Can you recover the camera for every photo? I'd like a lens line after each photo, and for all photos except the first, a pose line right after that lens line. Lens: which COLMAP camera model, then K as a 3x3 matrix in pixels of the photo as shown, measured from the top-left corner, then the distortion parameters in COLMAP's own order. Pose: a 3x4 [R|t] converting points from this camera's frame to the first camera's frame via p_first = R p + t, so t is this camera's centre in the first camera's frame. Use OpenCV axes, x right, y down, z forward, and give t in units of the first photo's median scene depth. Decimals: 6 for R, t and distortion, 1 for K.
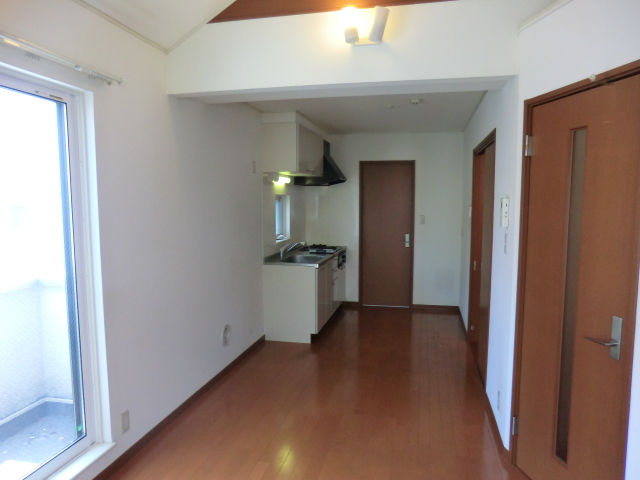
lens RADIAL K [[459.4, 0, 320.0], [0, 459.4, 240.0], [0, 0, 1]] dist [-0.000108, 0.001980]
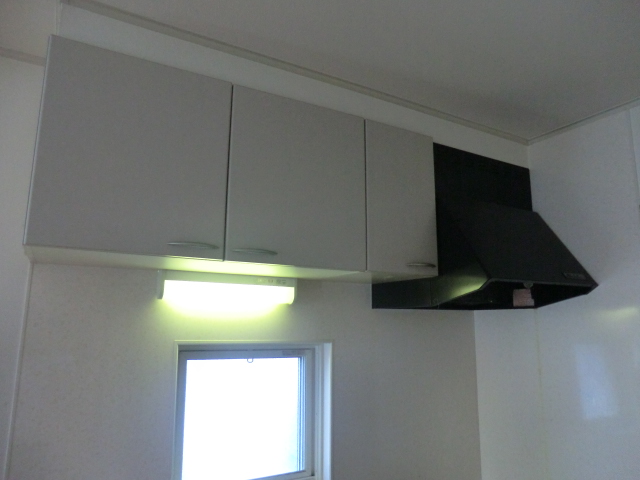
lens RADIAL K [[459.4, 0, 320.0], [0, 459.4, 240.0], [0, 0, 1]] dist [-0.000108, 0.001980]
pose [[0.664858, -0.125846, -0.736293, 0.147368], [-0.079678, 0.968134, -0.237420, -0.082607], [0.742708, 0.216517, 0.633644, 0.715746]]
